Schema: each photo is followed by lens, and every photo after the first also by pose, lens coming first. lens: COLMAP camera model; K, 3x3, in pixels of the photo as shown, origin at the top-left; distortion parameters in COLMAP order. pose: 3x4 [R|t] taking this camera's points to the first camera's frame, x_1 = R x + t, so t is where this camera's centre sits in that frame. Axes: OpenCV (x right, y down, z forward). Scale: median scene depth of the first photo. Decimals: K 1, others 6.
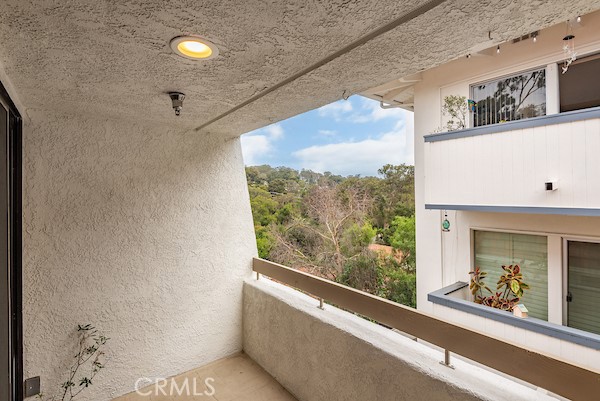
lens RADIAL K [[324.5, 0, 298.5], [0, 324.5, 196.3], [0, 0, 1]] dist [0.002414, -0.000223]
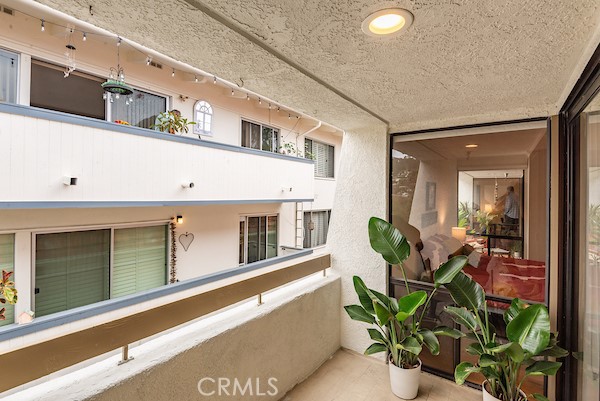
lens RADIAL K [[324.5, 0, 298.5], [0, 324.5, 196.3], [0, 0, 1]] dist [0.002414, -0.000223]
pose [[-0.375087, 0.005087, 0.926976, -0.478490], [-0.004940, 0.999960, -0.007486, 0.022389], [-0.926976, -0.007387, -0.375047, 0.693383]]
